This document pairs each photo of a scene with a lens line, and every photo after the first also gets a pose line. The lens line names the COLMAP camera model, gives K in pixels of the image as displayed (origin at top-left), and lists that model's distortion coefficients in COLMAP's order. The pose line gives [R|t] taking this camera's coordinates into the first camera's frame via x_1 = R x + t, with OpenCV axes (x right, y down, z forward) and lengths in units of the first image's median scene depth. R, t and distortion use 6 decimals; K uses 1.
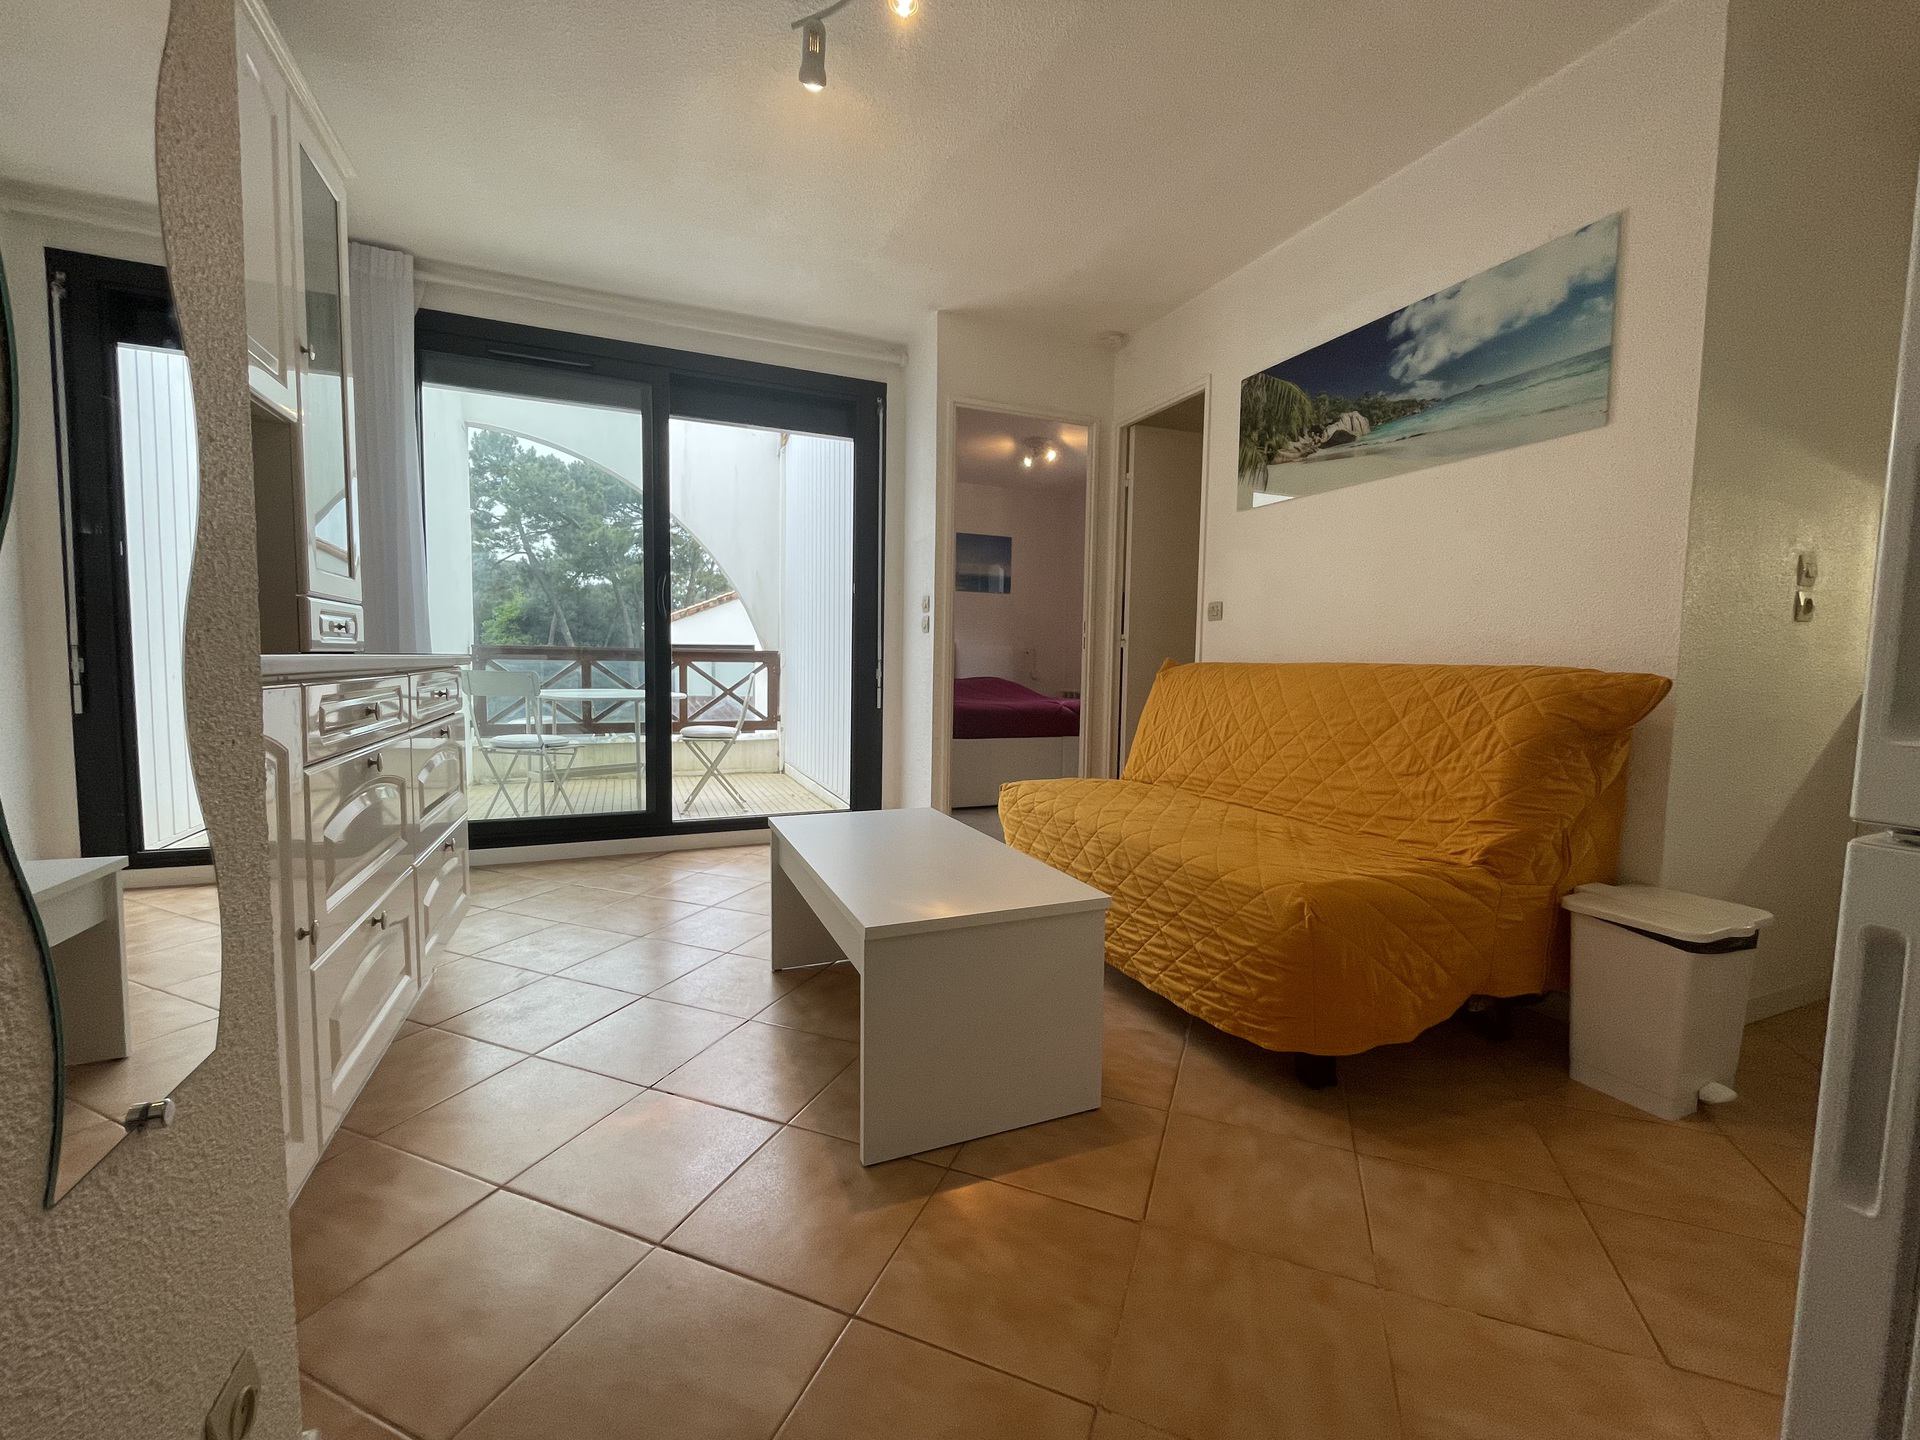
lens RADIAL K [[779.8, 0, 961.6], [0, 779.8, 714.8], [0, 0, 1]] dist [-0.001265, -0.000737]
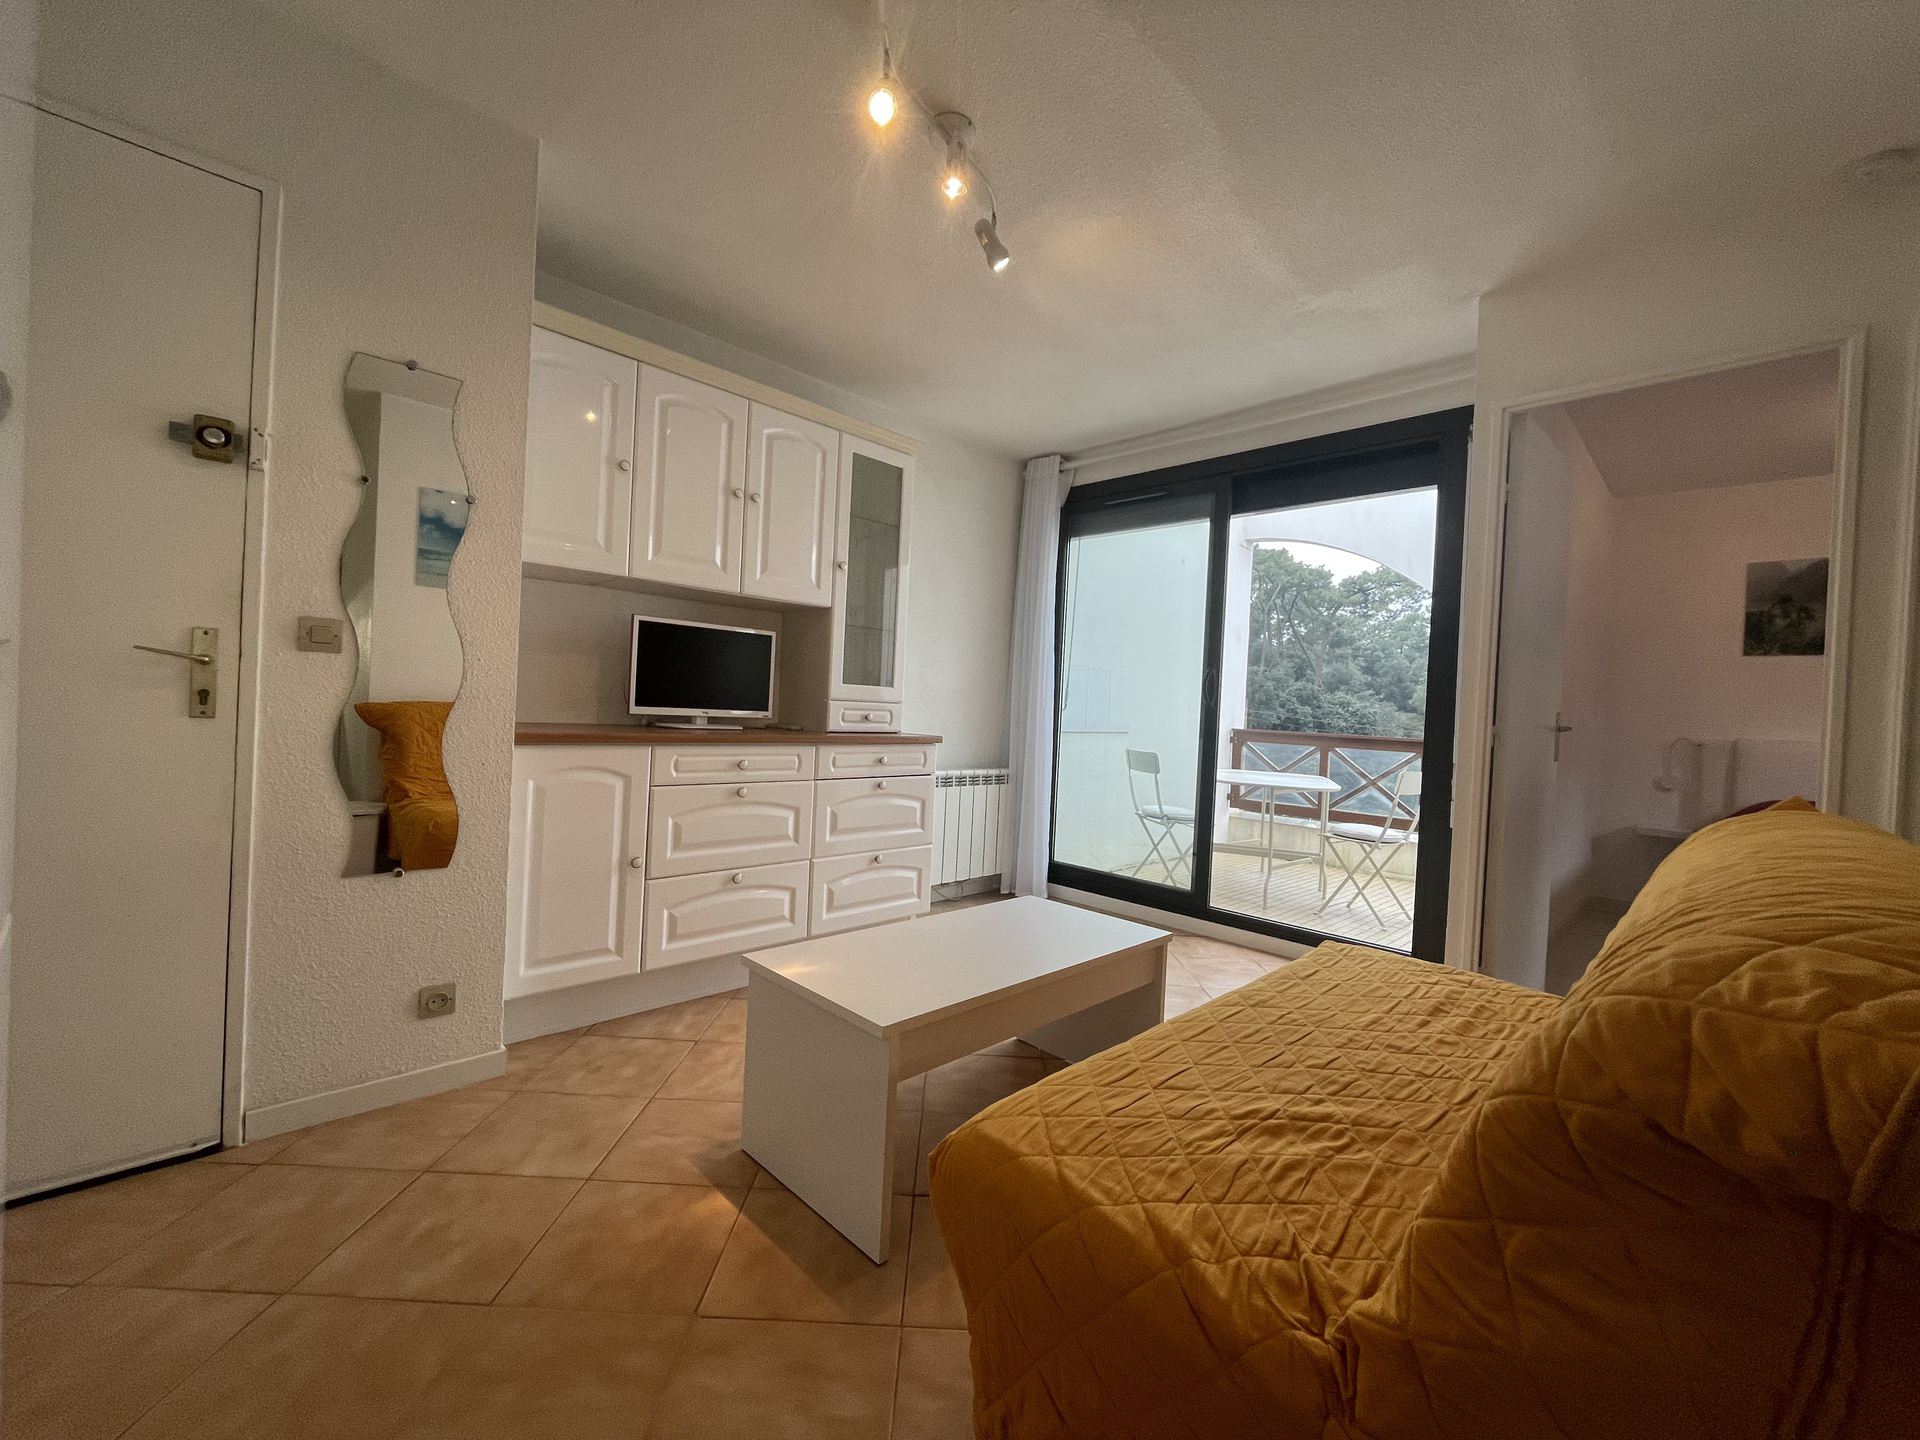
lens RADIAL K [[779.8, 0, 961.6], [0, 779.8, 714.8], [0, 0, 1]] dist [-0.001265, -0.000737]
pose [[0.370526, 0.010386, -0.928764, 0.254706], [-0.106310, 0.993840, -0.031298, -0.026139], [0.922718, 0.110334, 0.369348, 0.169312]]
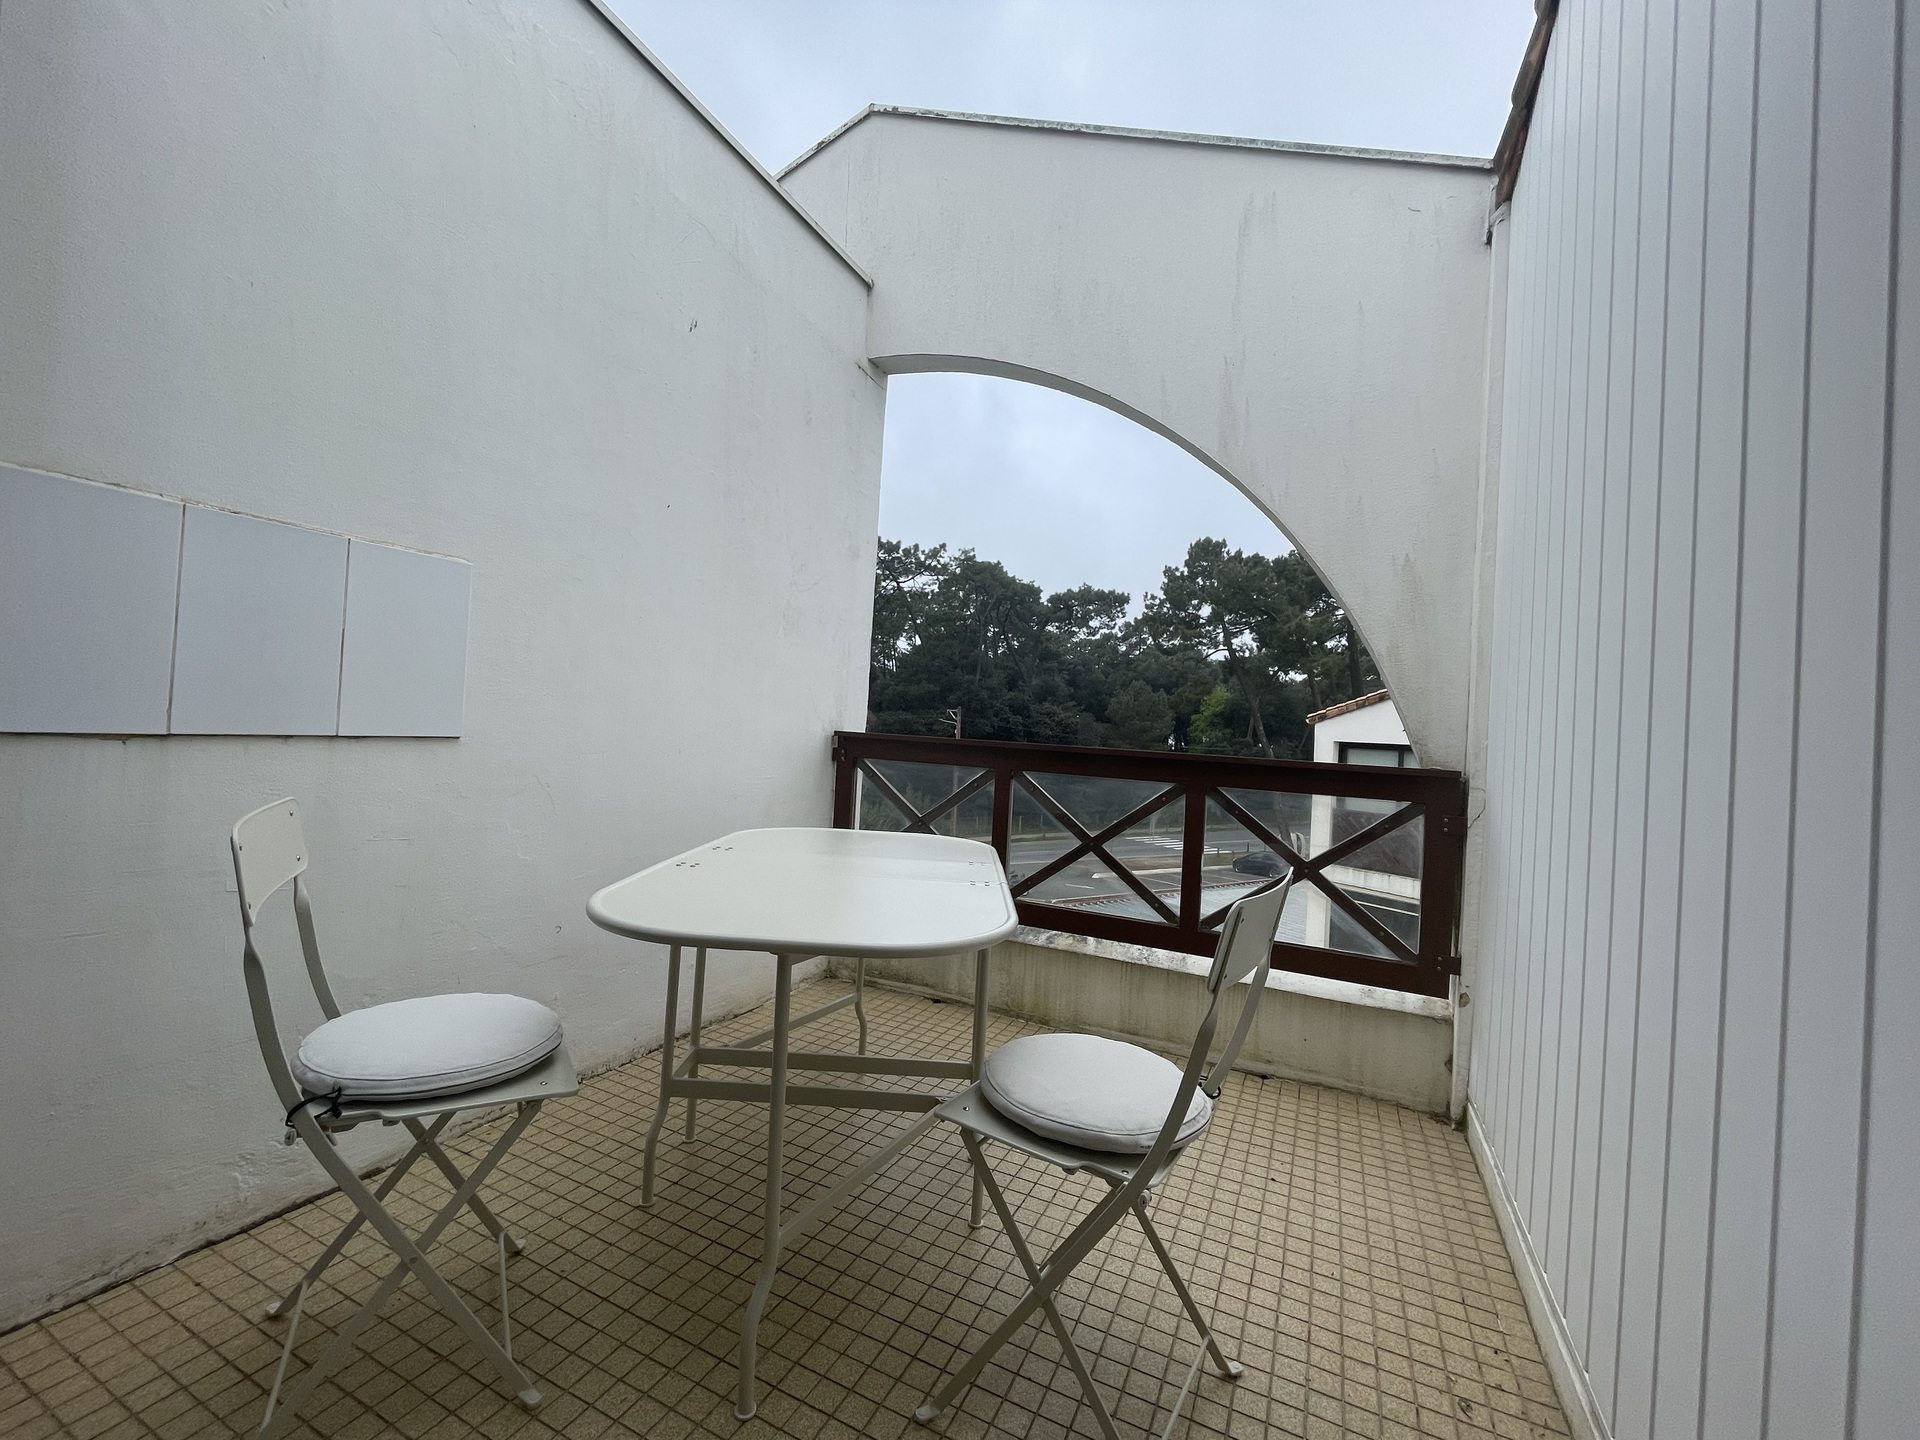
lens RADIAL K [[779.8, 0, 961.6], [0, 779.8, 714.8], [0, 0, 1]] dist [-0.001265, -0.000737]
pose [[0.660456, 0.007856, -0.750823, -0.119254], [-0.099722, 0.992005, -0.077340, -0.056888], [0.744213, 0.125953, 0.655960, 0.591088]]
